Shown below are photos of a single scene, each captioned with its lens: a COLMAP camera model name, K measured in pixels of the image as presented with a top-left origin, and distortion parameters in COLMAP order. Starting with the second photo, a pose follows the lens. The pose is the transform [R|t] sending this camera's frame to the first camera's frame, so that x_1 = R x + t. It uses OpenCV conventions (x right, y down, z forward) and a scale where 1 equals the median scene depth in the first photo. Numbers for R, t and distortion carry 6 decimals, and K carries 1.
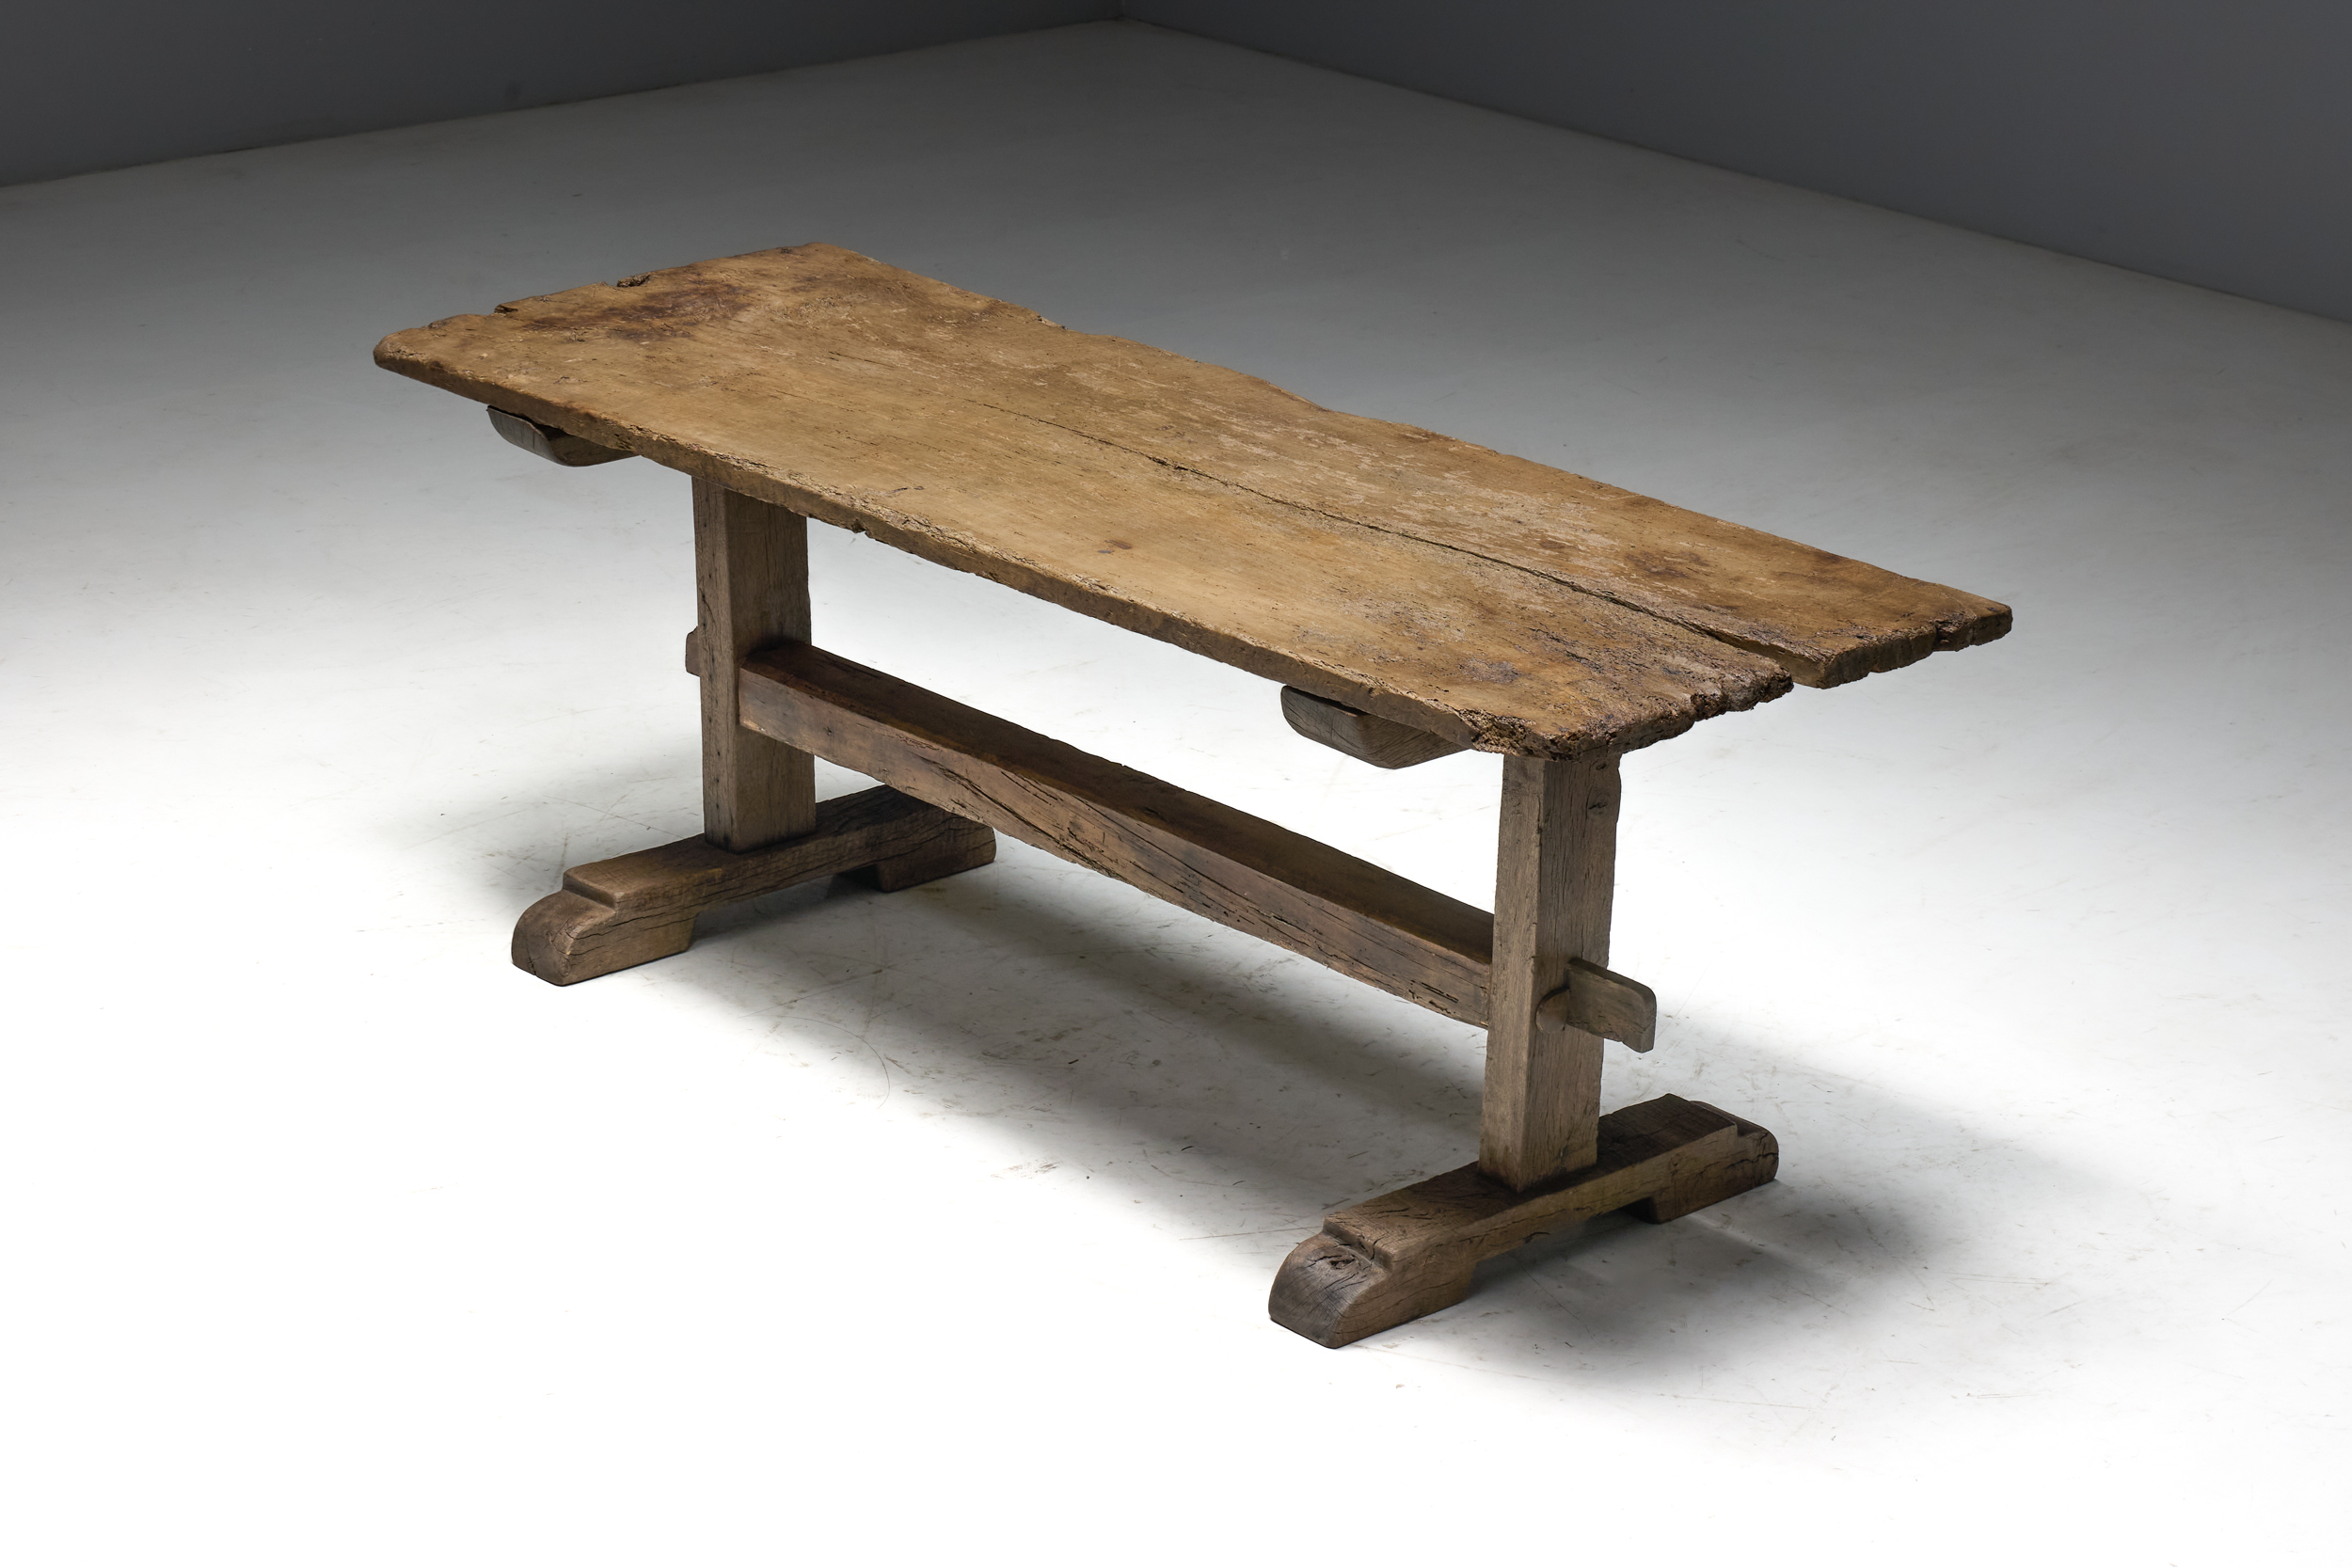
lens RADIAL K [[5144.6, 0, 1176.0], [0, 5144.6, 784.0], [0, 0, 1]] dist [-0.020117, -0.090015]
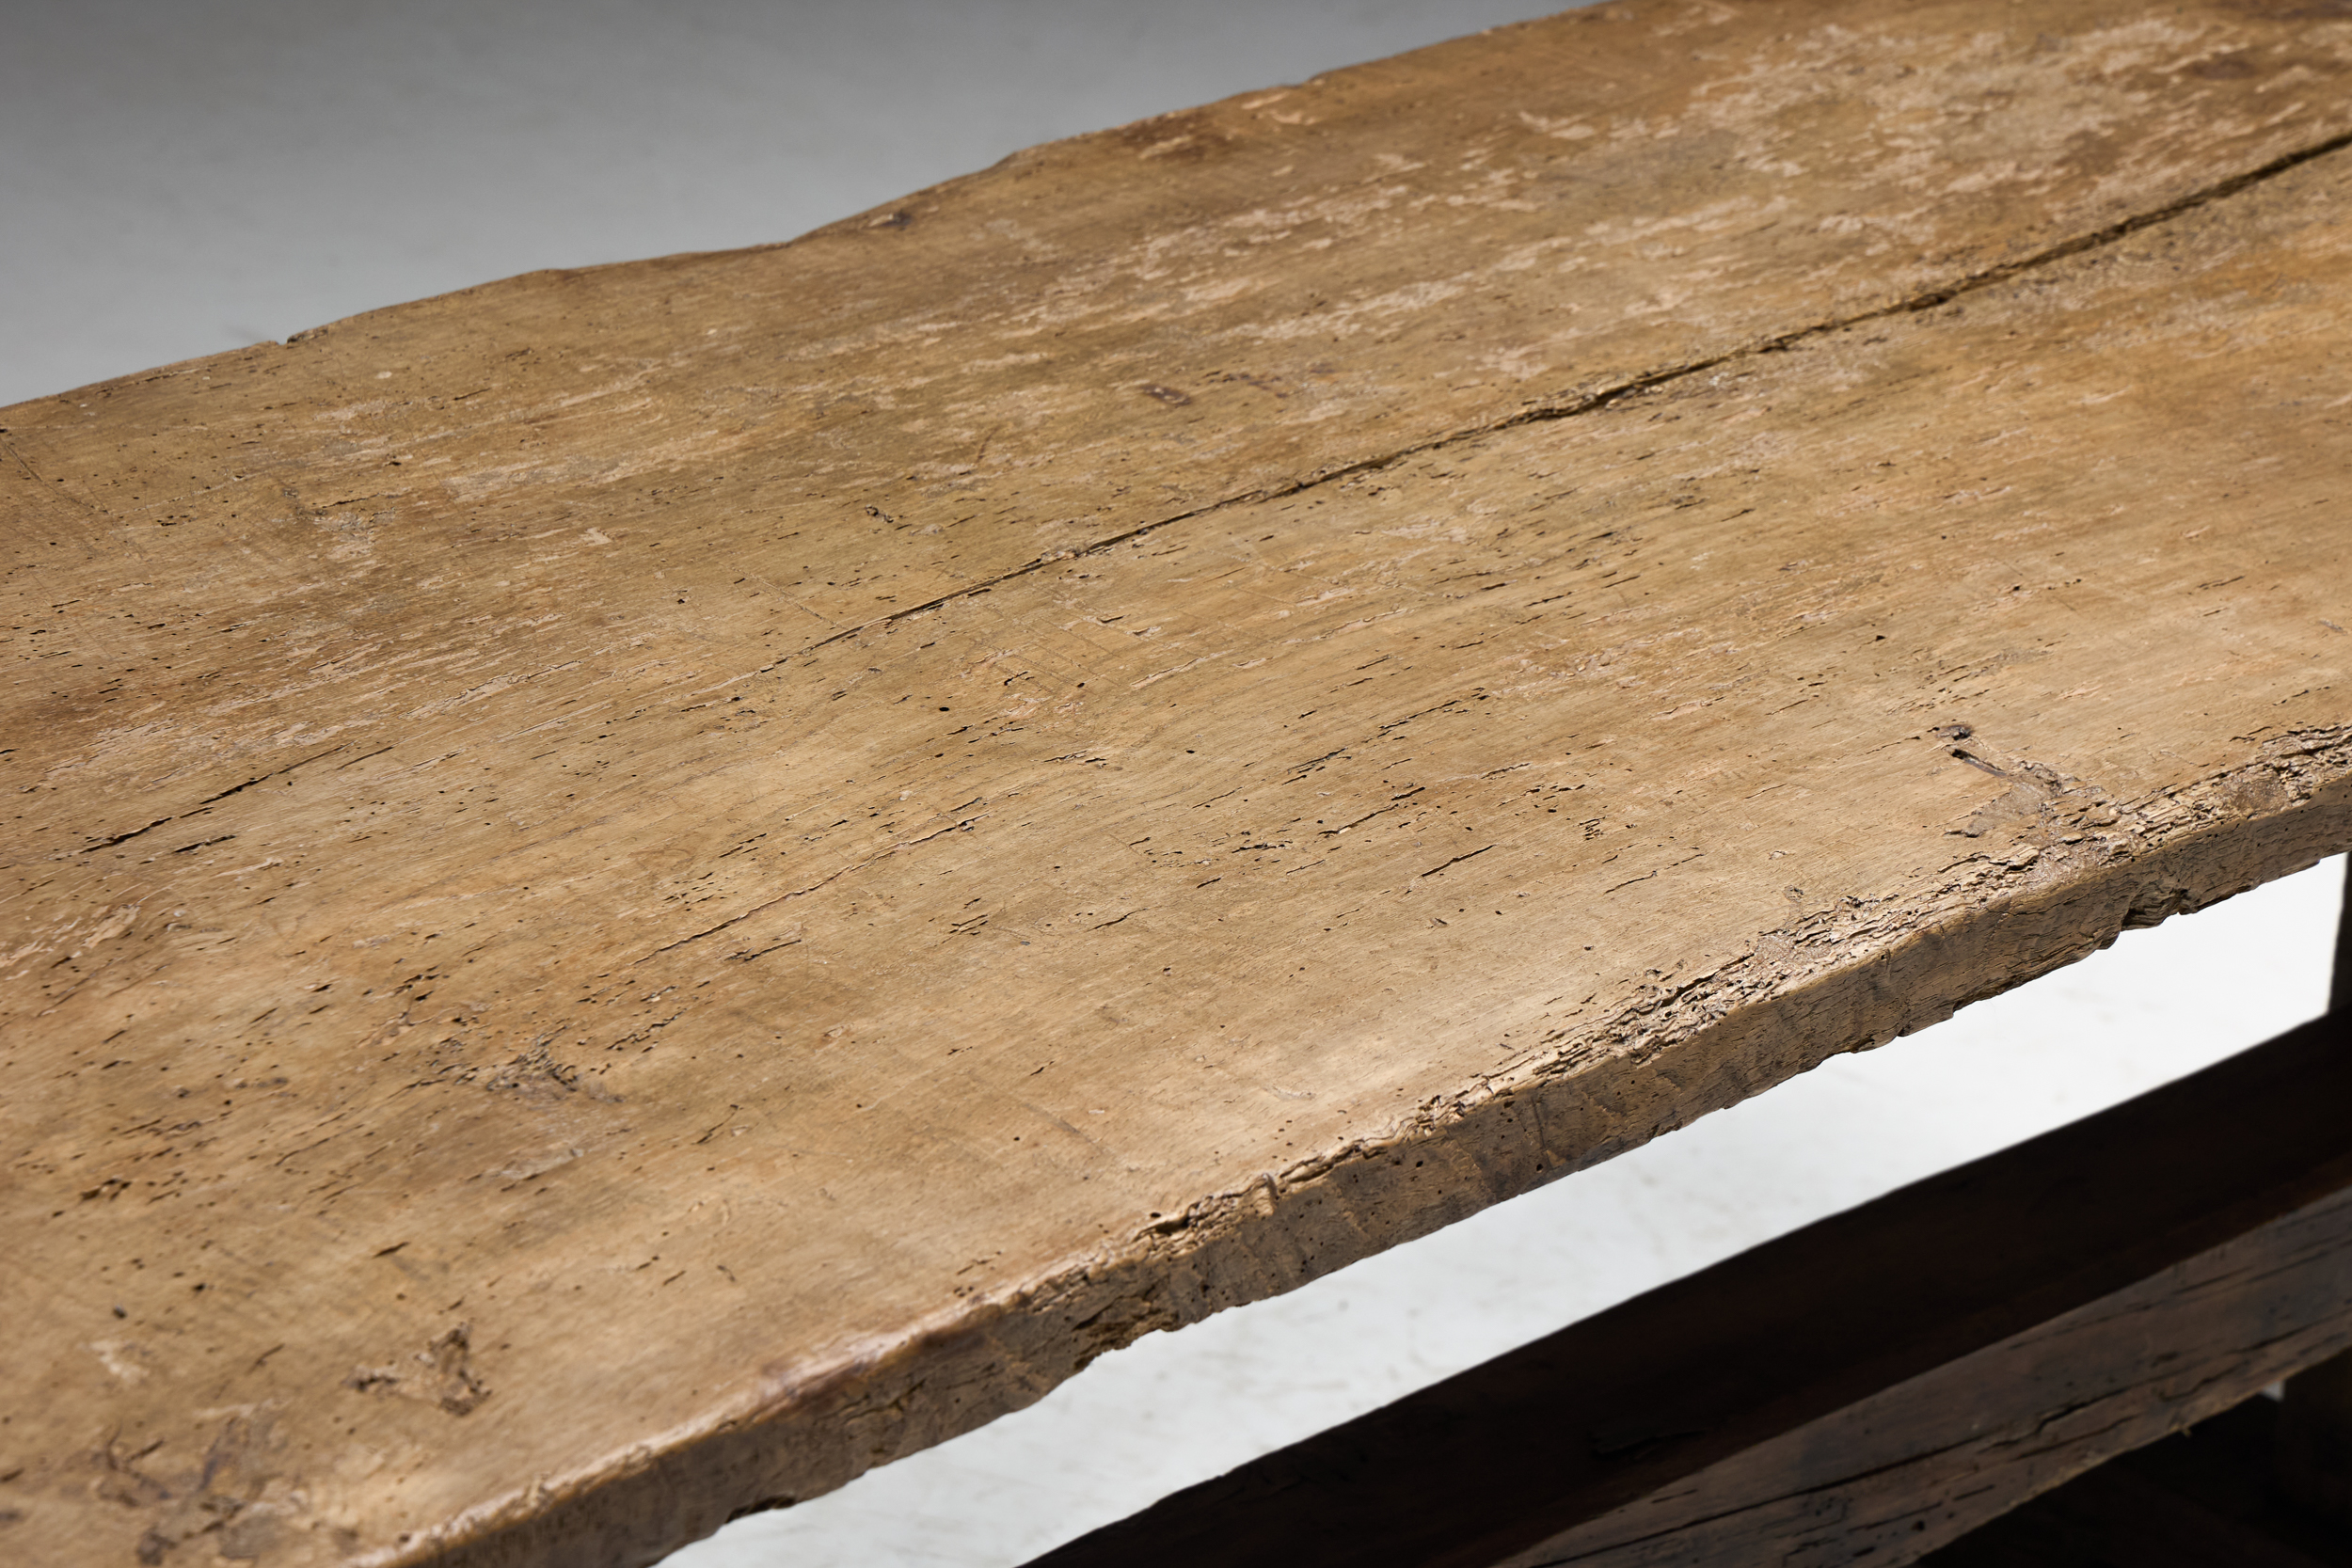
lens RADIAL K [[6845.3, 0, 1176.0], [0, 6845.3, 784.0], [0, 0, 1]] dist [0.050064, -0.256138]
pose [[-0.011076, -0.410231, 0.911914, -0.380484], [0.309025, 0.865923, 0.393295, -0.209408], [-0.950990, 0.286160, 0.117181, 0.973900]]
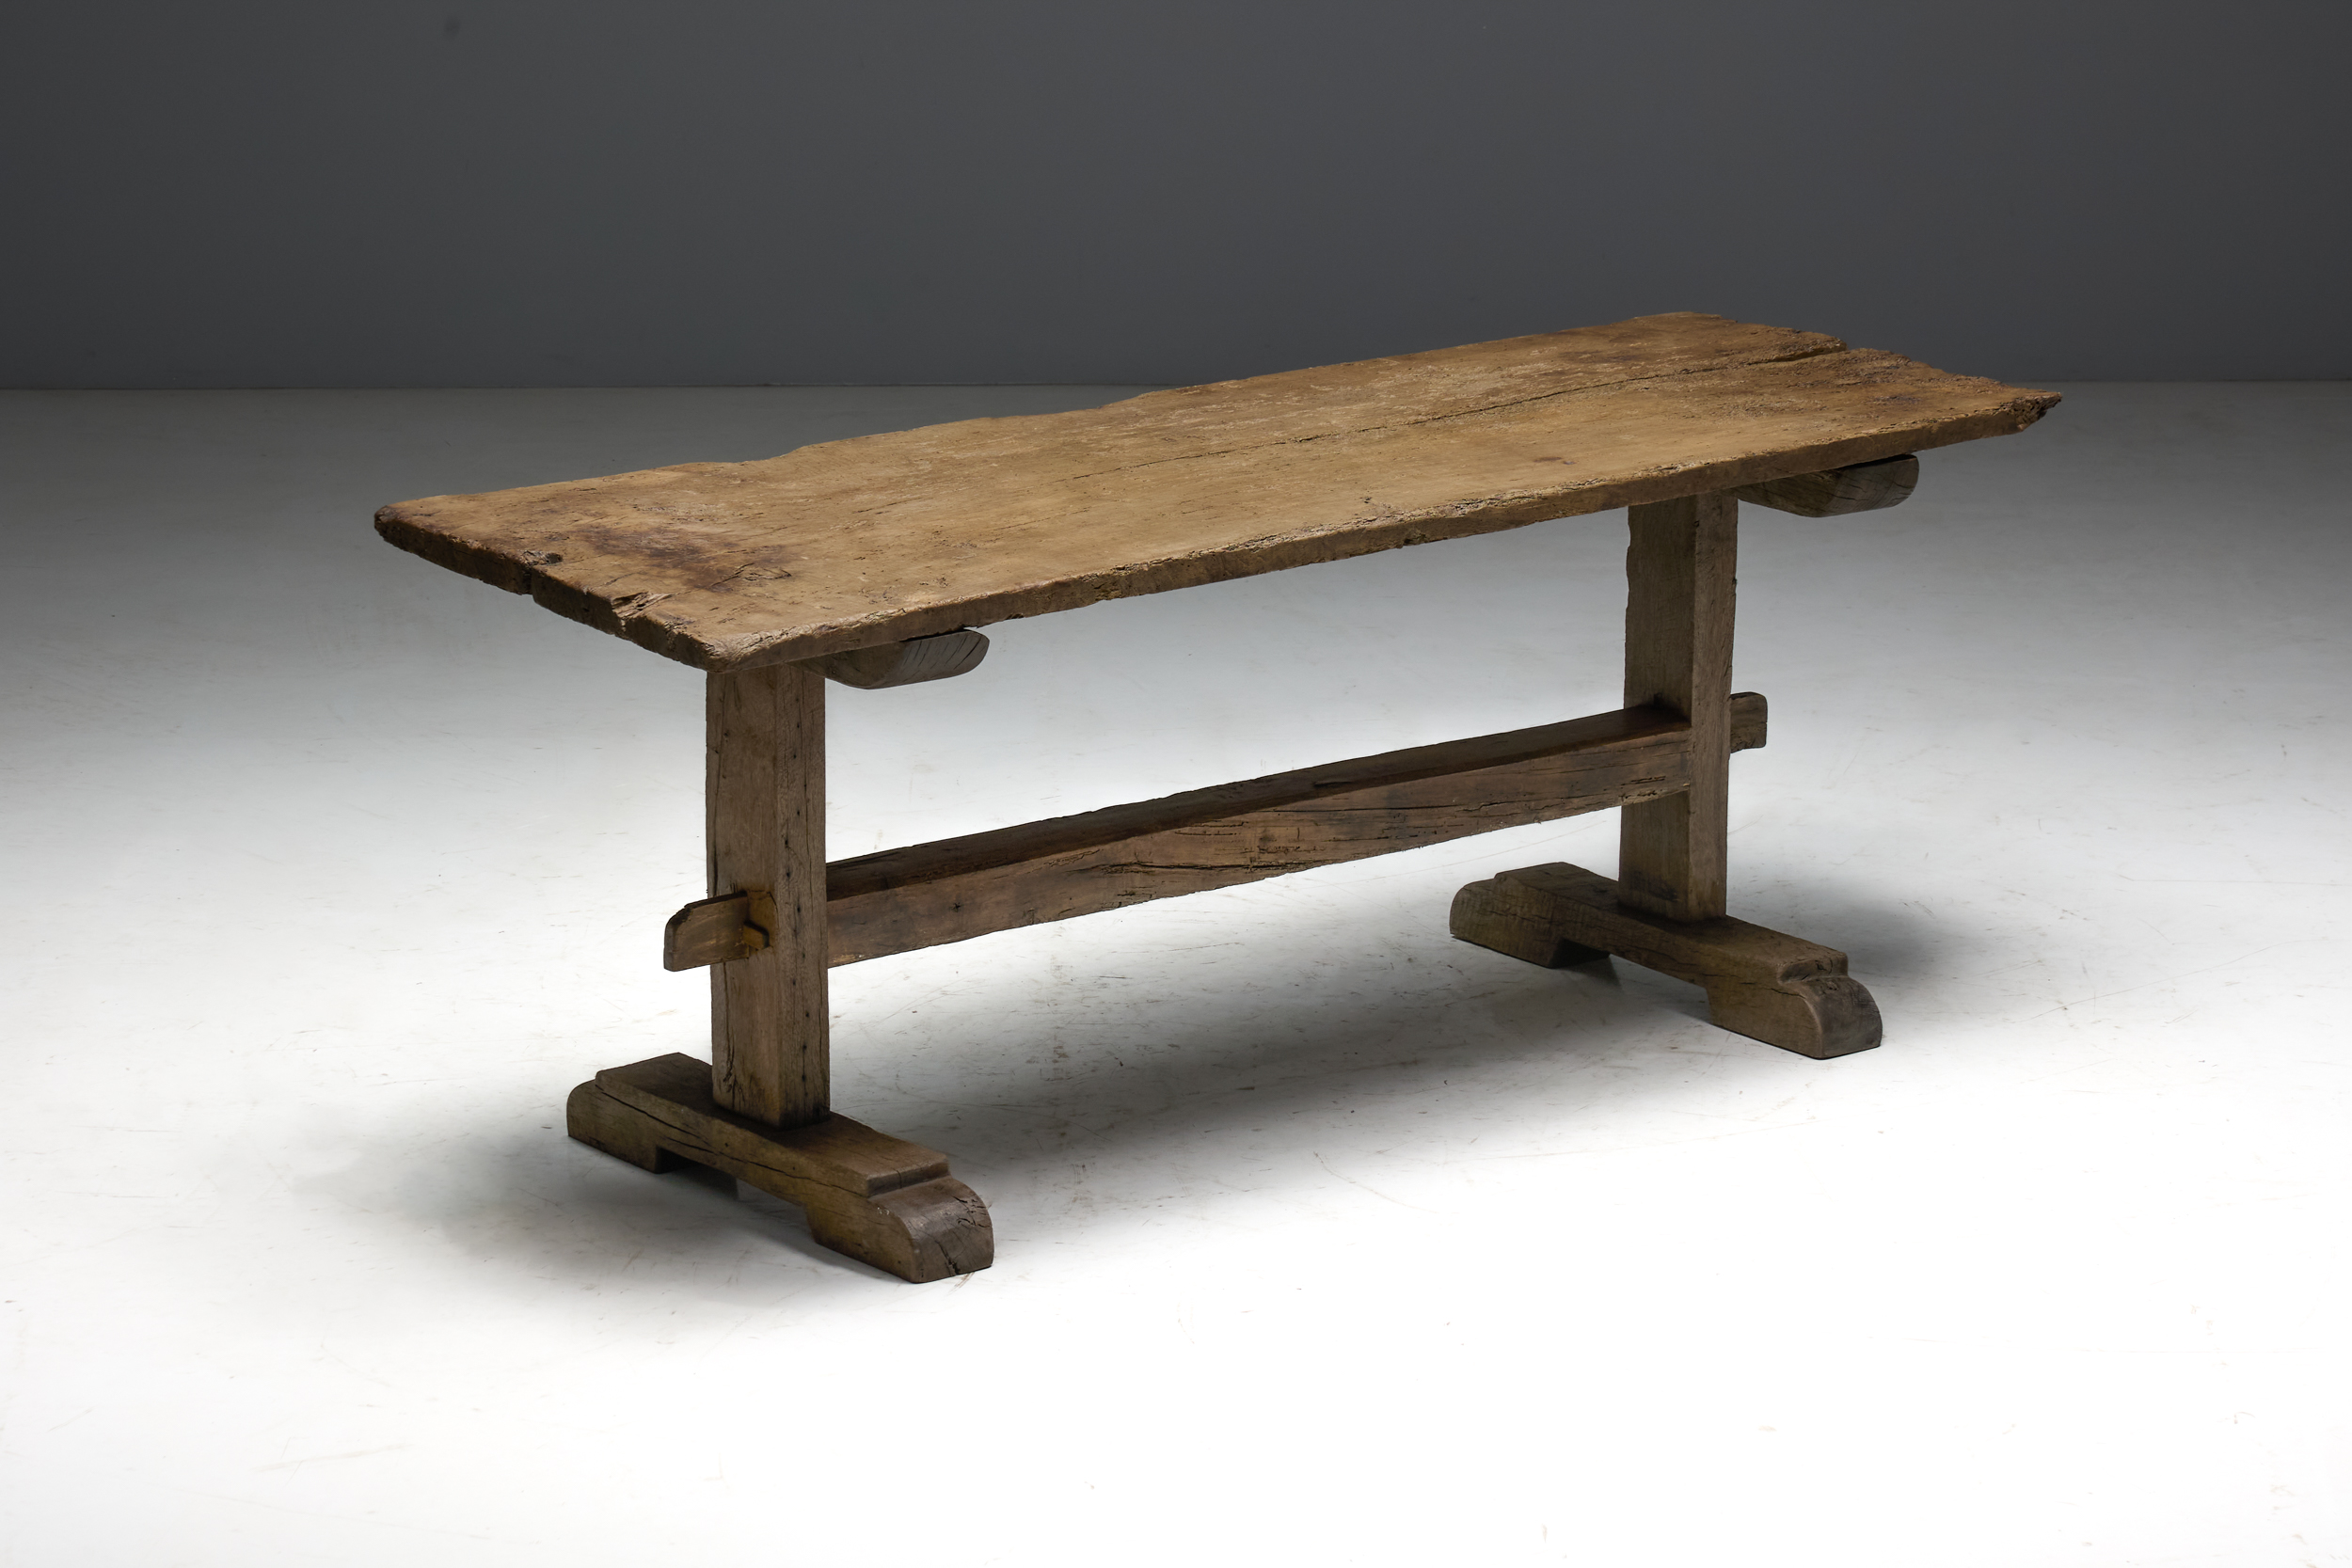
lens RADIAL K [[7440.6, 0, 1176.0], [0, 7440.6, 784.0], [0, 0, 1]] dist [0.093218, 0.124284]
pose [[0.078128, -0.267532, 0.960376, -1.426866], [0.341764, 0.912135, 0.226290, -0.339566], [-0.936532, 0.310543, 0.162696, 0.796689]]
